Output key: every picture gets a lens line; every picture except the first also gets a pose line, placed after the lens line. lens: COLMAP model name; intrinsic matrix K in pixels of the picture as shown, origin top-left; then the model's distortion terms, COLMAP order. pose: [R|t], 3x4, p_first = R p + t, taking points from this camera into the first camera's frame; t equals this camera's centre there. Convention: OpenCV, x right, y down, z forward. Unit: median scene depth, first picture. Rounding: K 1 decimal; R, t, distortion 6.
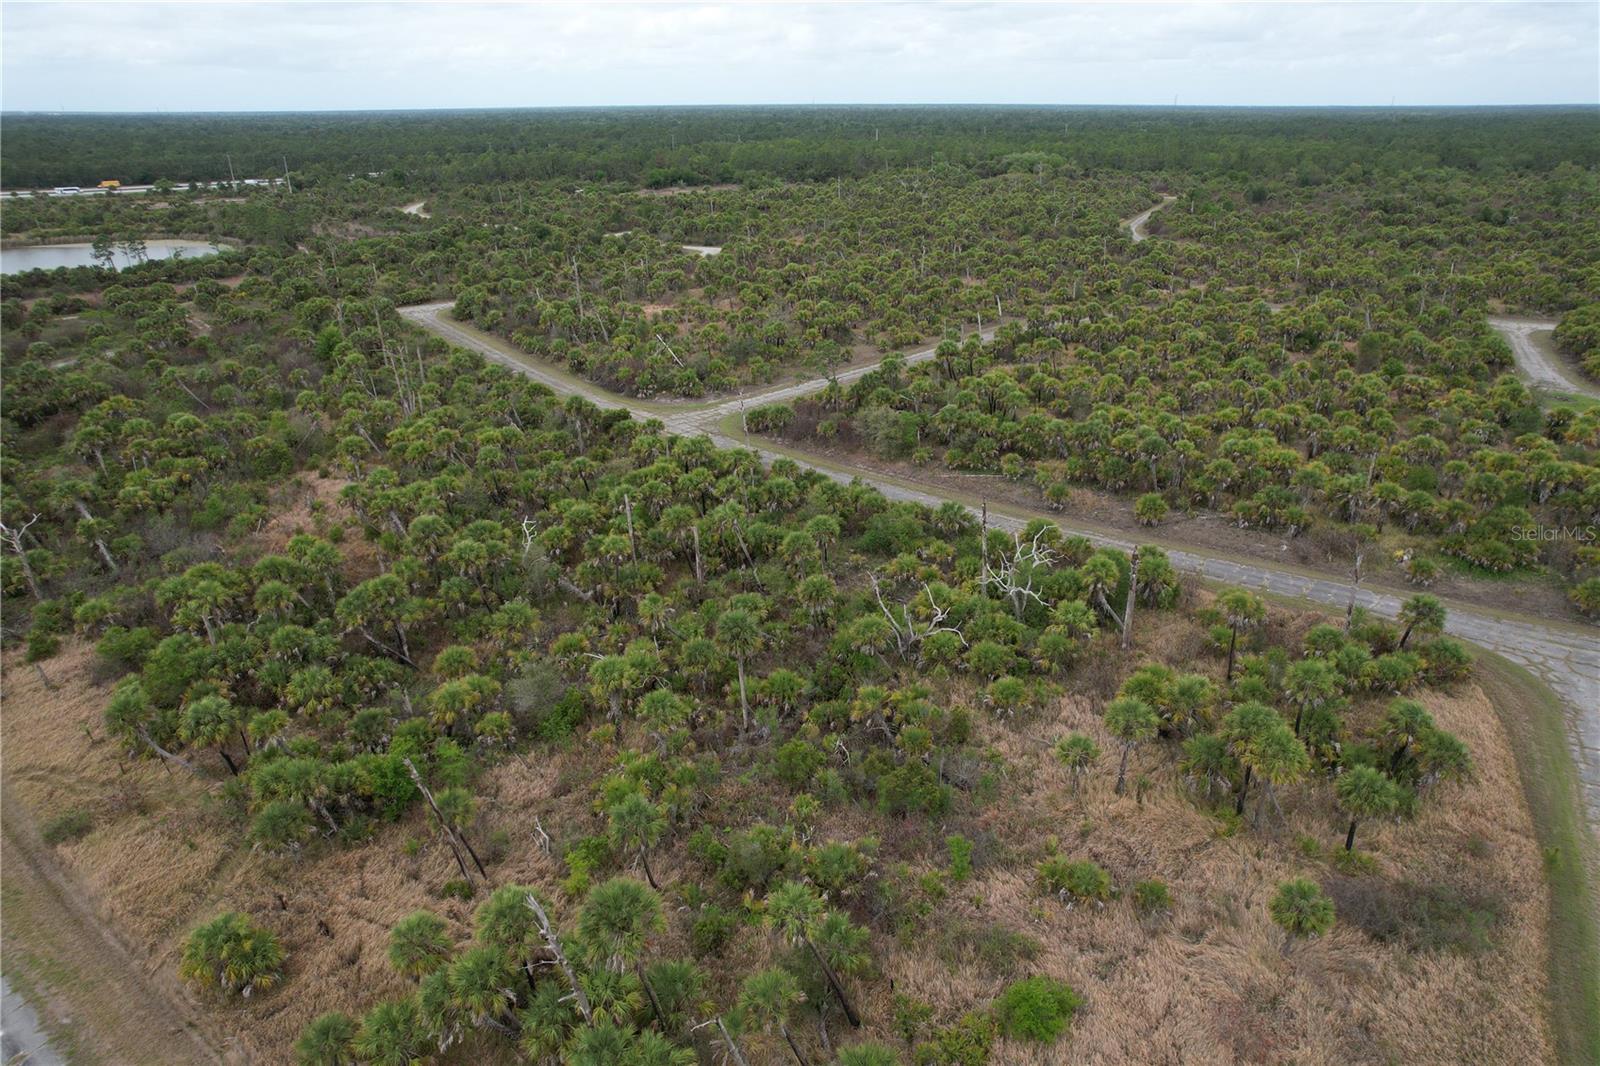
lens RADIAL K [[1018.4, 0, 803.6], [0, 1018.4, 539.5], [0, 0, 1]] dist [-0.080107, 0.068072]
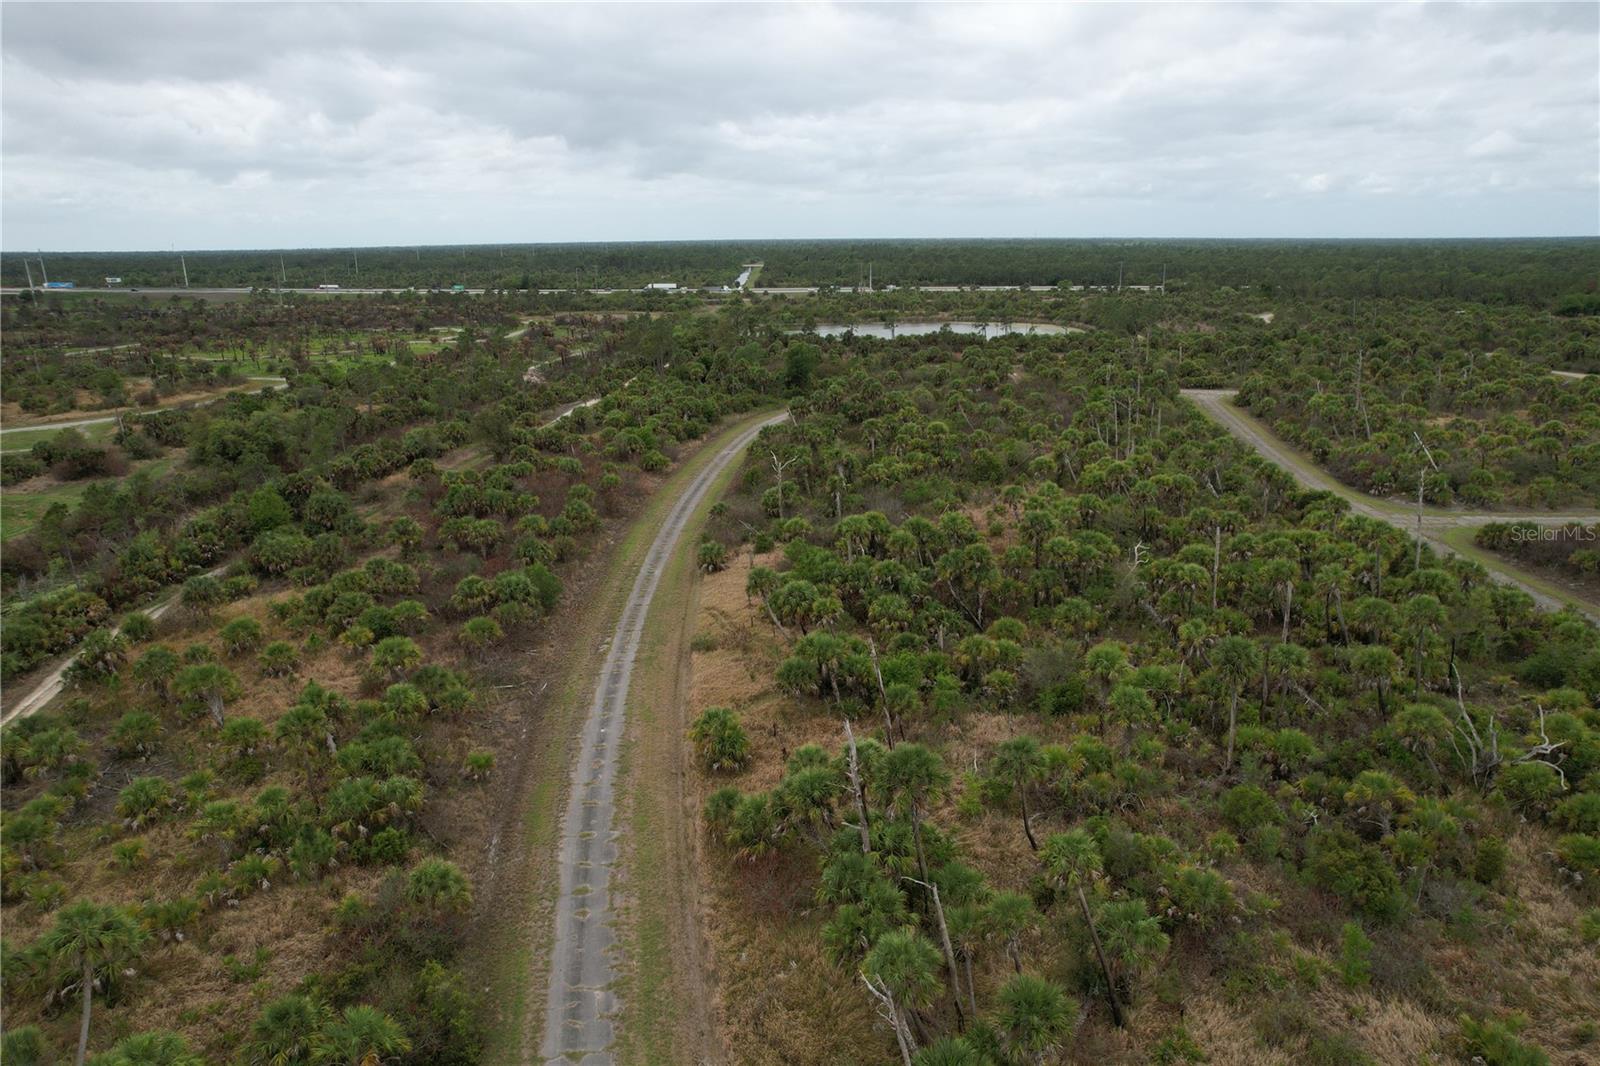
lens RADIAL K [[1018.4, 0, 797.8], [0, 1018.4, 540.5], [0, 0, 1]] dist [-0.080107, 0.068072]
pose [[0.684797, 0.209696, -0.697911, 0.265761], [-0.285924, 0.958224, 0.007359, 0.090369], [0.670299, 0.194510, 0.716146, 0.041403]]
